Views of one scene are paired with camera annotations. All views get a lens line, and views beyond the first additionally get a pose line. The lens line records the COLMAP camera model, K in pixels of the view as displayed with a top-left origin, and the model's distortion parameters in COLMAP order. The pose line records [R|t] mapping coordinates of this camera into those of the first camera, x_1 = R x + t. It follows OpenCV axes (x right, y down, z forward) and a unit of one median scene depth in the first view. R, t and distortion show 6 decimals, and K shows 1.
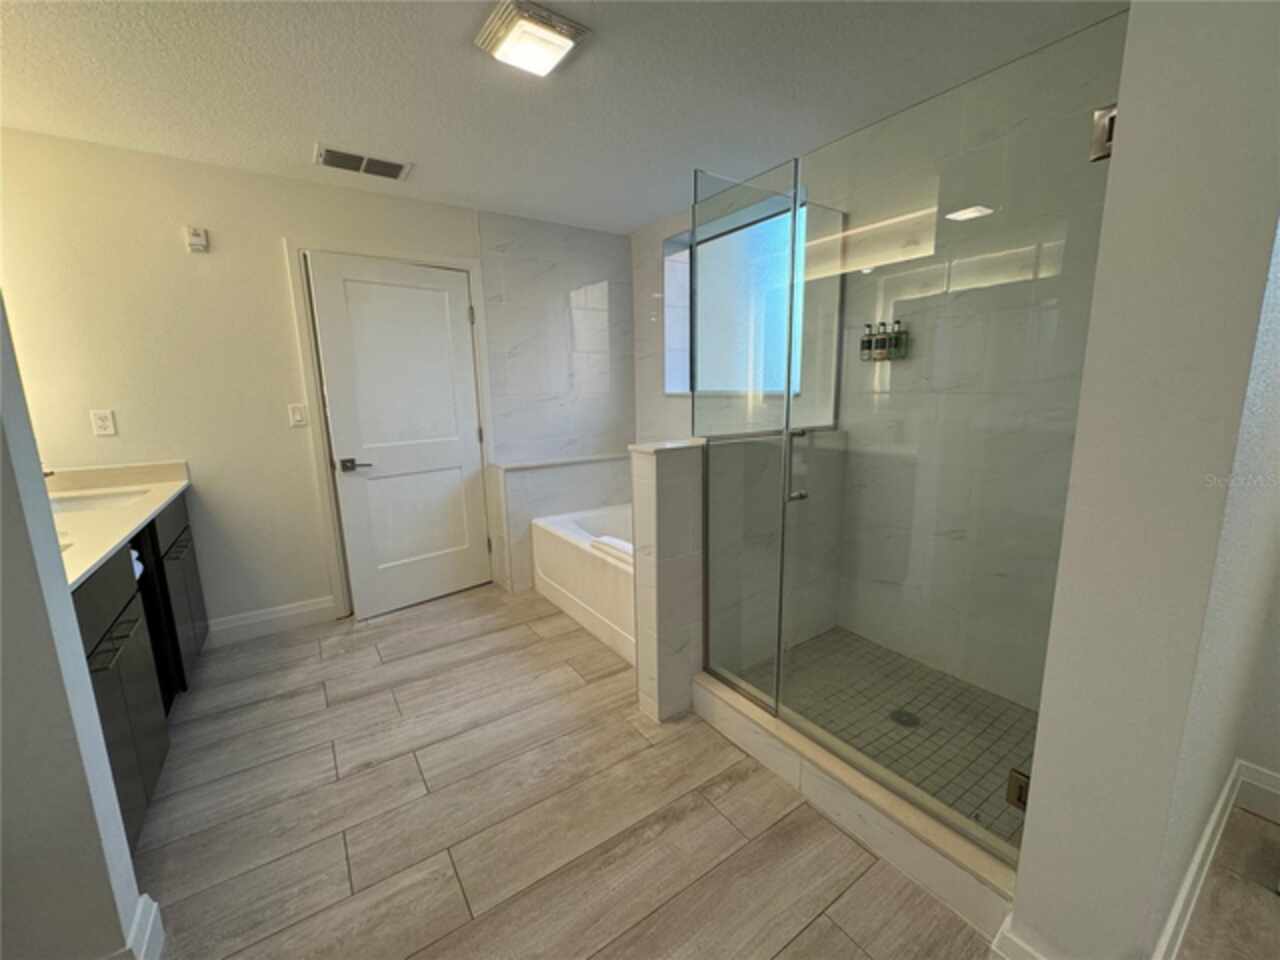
lens RADIAL K [[511.5, 0, 637.3], [0, 511.5, 478.9], [0, 0, 1]] dist [-0.002780, 0.000250]
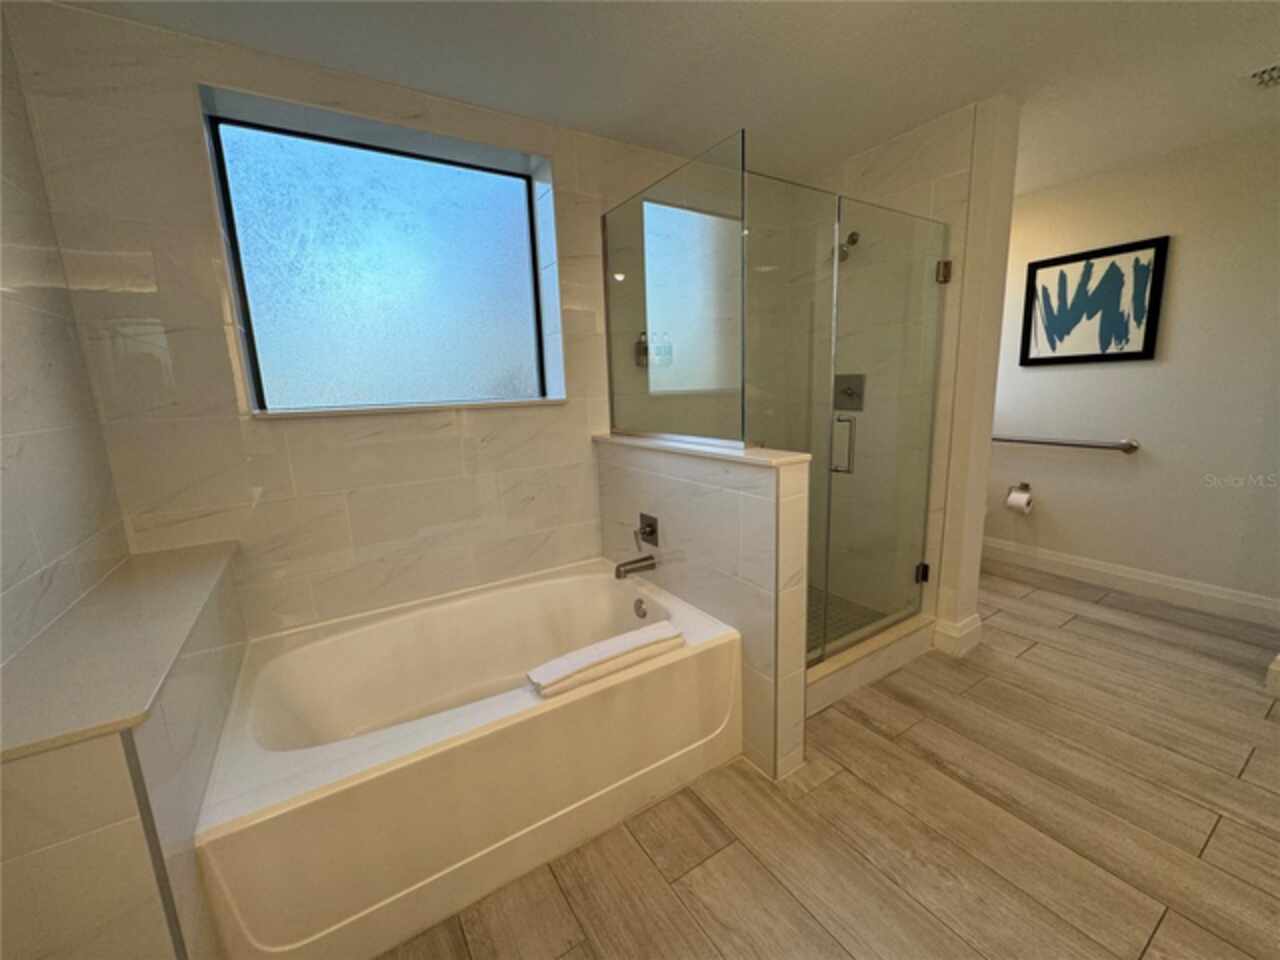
lens RADIAL K [[511.5, 0, 638.7], [0, 511.5, 477.9], [0, 0, 1]] dist [-0.002780, 0.000250]
pose [[0.034417, -0.167139, 0.985332, -0.849078], [0.211056, 0.964897, 0.156300, -0.220567], [-0.976868, 0.202580, 0.068485, 1.260566]]
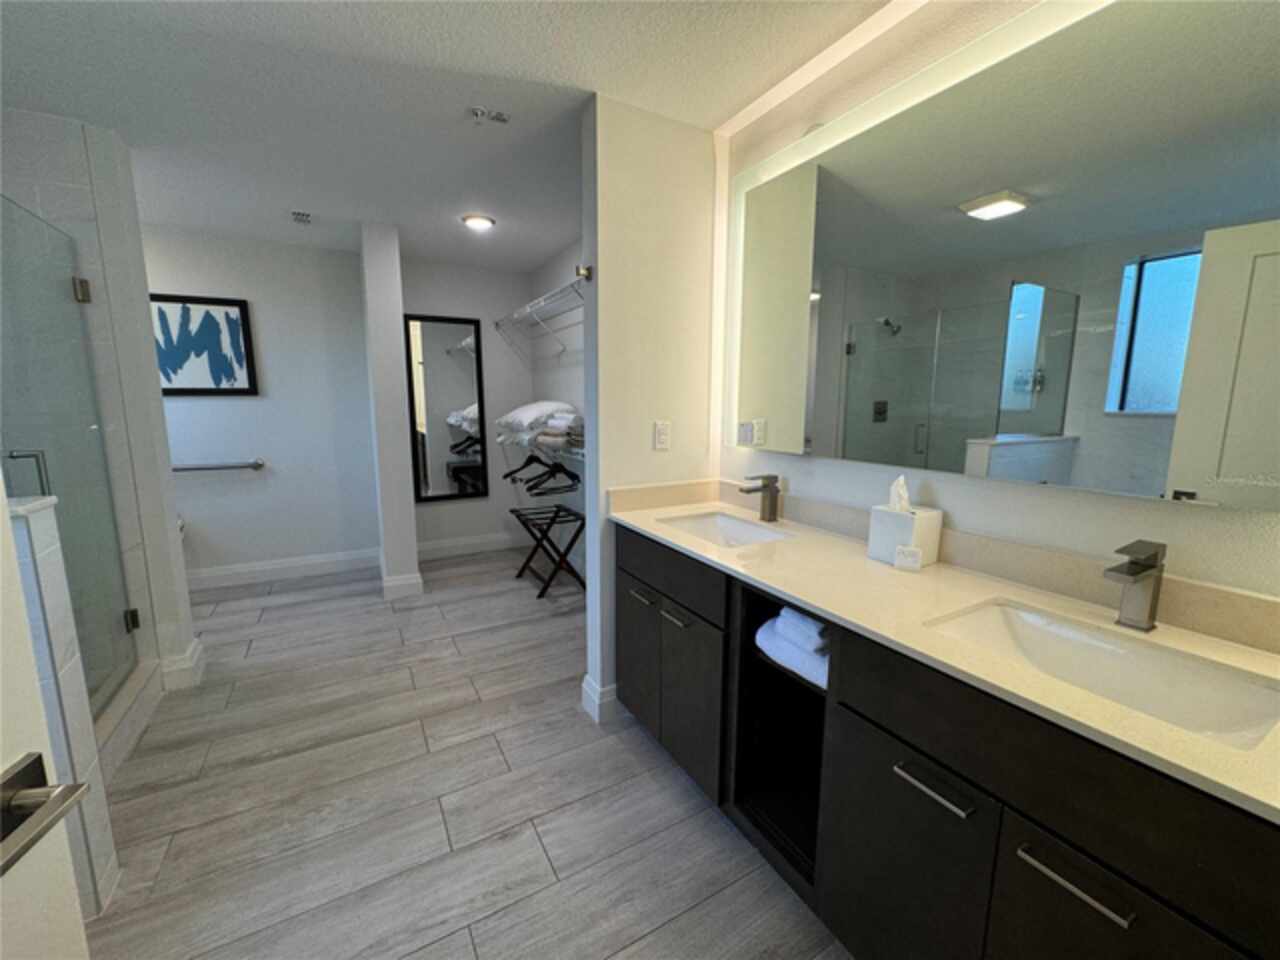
lens RADIAL K [[511.5, 0, 639.4], [0, 511.5, 476.8], [0, 0, 1]] dist [-0.002780, 0.000250]
pose [[-0.996866, -0.003261, 0.079041, -0.834899], [0.022122, 0.947794, 0.318114, -0.294496], [-0.075952, 0.318865, -0.944752, 1.628572]]
